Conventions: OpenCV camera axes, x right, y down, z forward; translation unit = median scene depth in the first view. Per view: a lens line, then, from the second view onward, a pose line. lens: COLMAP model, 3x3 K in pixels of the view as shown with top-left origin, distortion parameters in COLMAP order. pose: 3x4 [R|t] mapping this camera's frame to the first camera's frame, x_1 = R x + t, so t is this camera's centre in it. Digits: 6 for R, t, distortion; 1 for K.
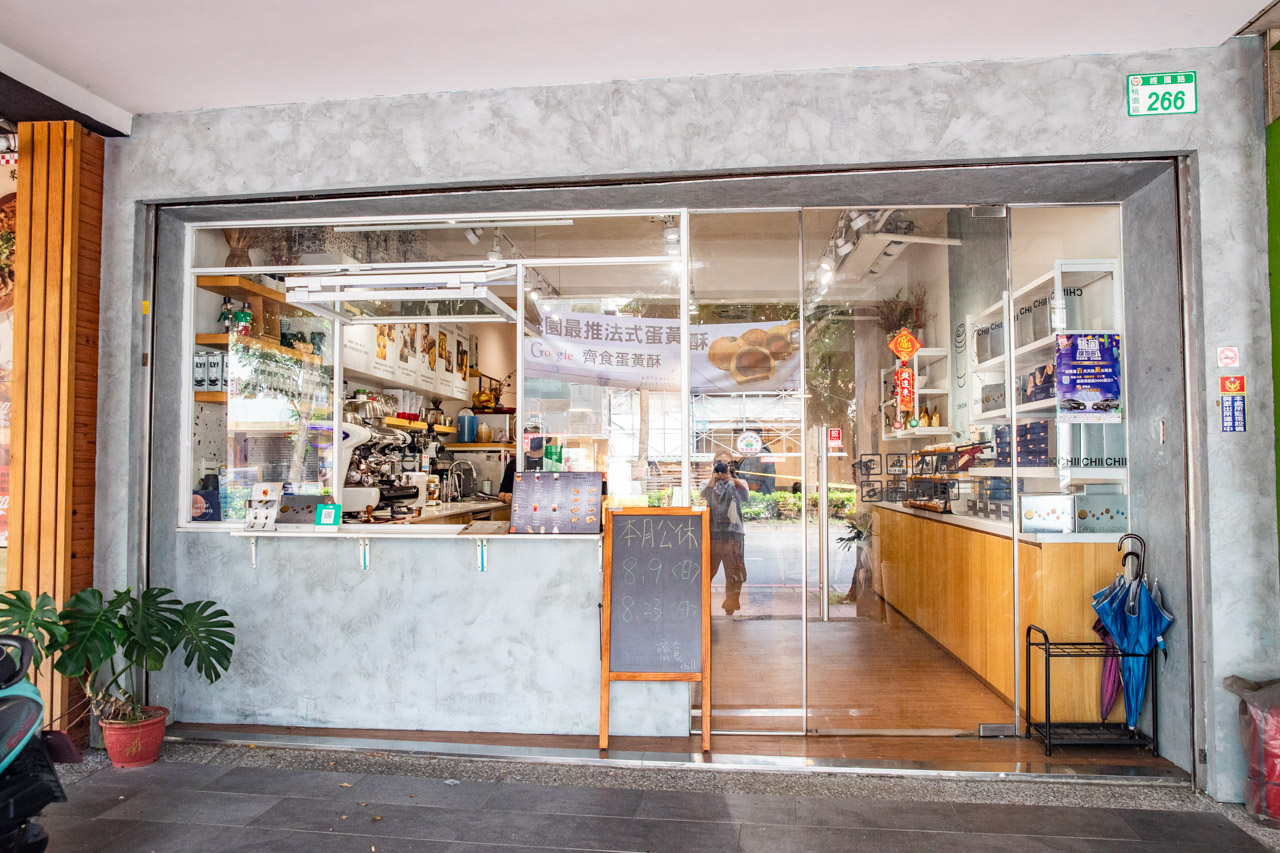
lens RADIAL K [[928.7, 0, 640.0], [0, 928.7, 426.5], [0, 0, 1]] dist [-0.064081, 0.006160]
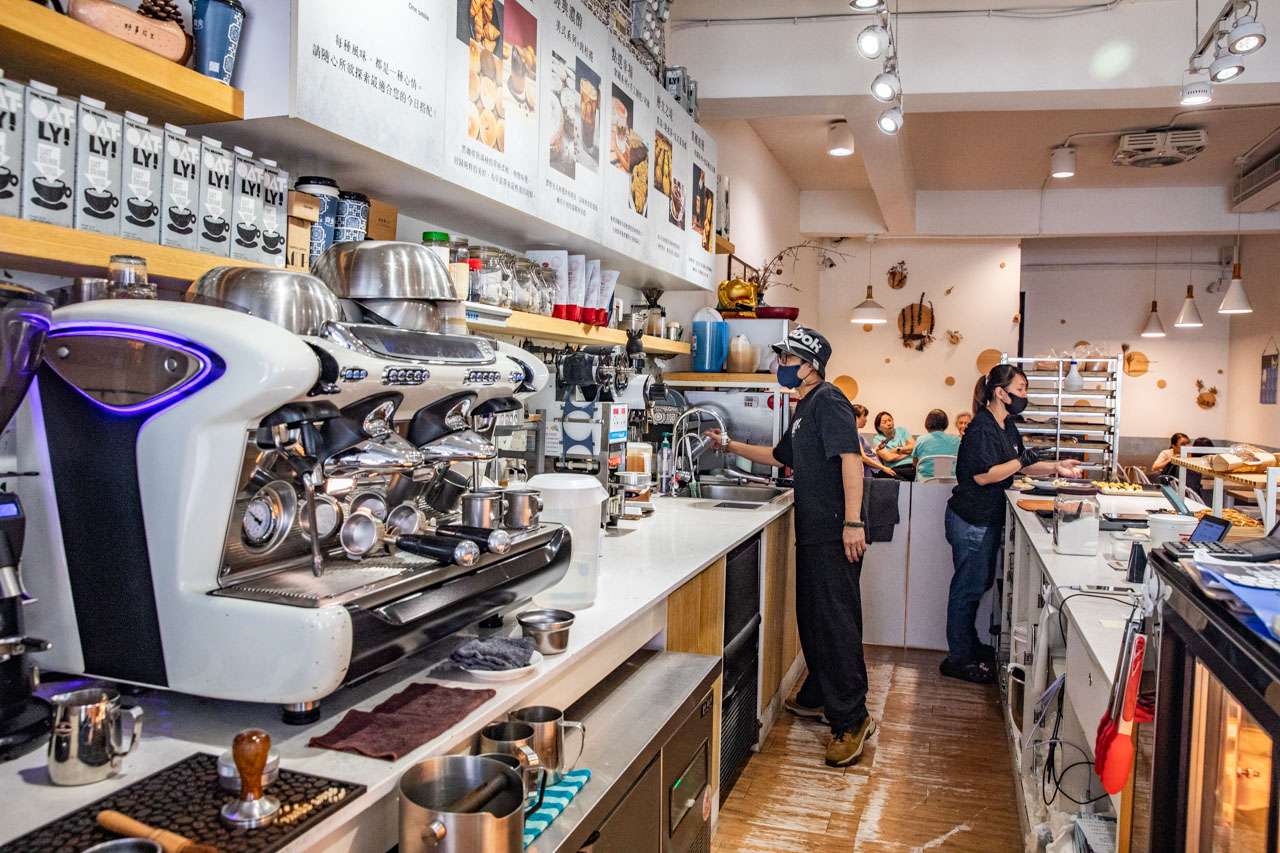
lens RADIAL K [[928.7, 0, 640.0], [0, 928.7, 426.5], [0, 0, 1]] dist [-0.064081, 0.006160]
pose [[0.969890, 0.032633, -0.241348, -0.116493], [-0.011592, 0.996045, 0.088096, 0.002633], [0.243268, -0.082646, 0.966432, 0.577408]]
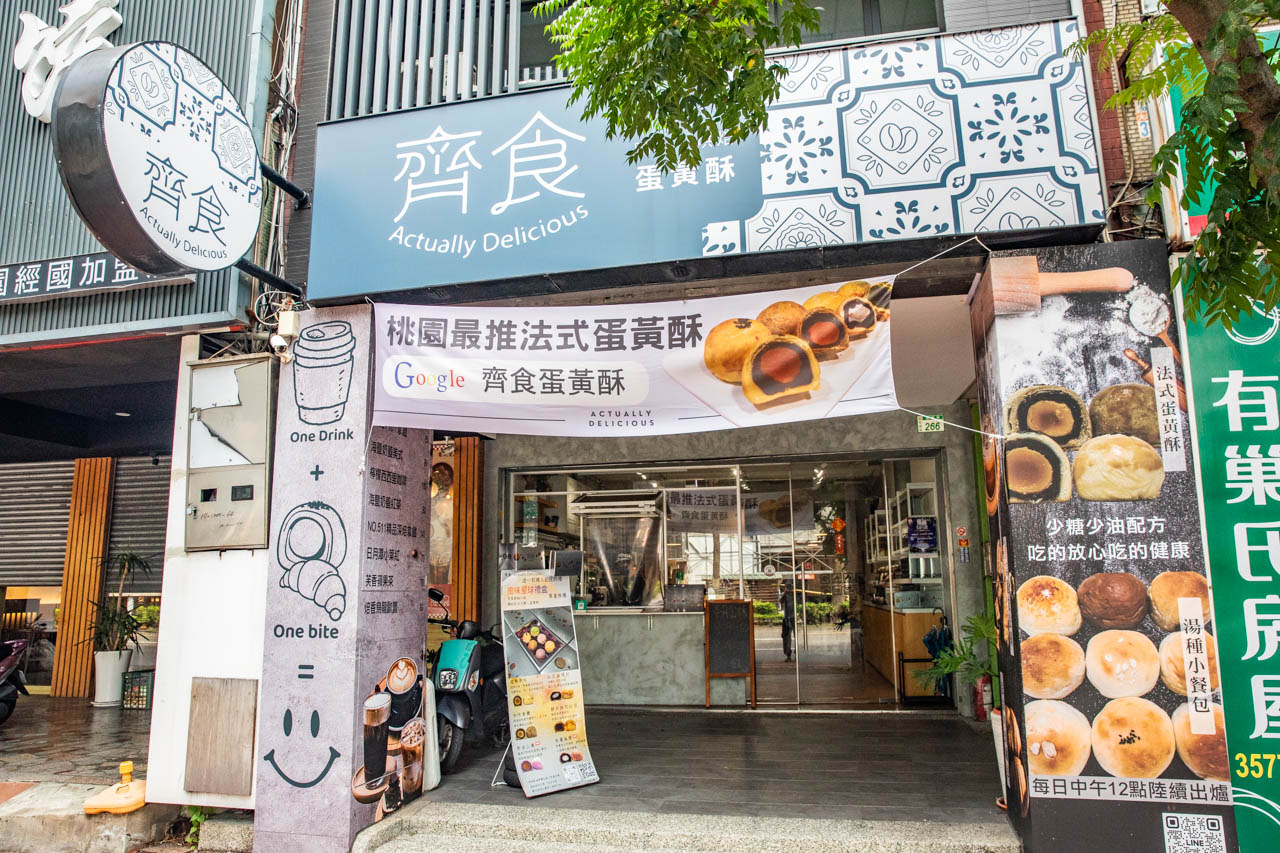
lens RADIAL K [[872.4, 0, 640.0], [0, 872.4, 426.5], [0, 0, 1]] dist [-0.096456, 0.079839]
pose [[0.996536, -0.025992, -0.078996, -0.011125], [0.014780, 0.990135, -0.139337, -0.022120], [0.081838, 0.137687, 0.987089, -0.673981]]
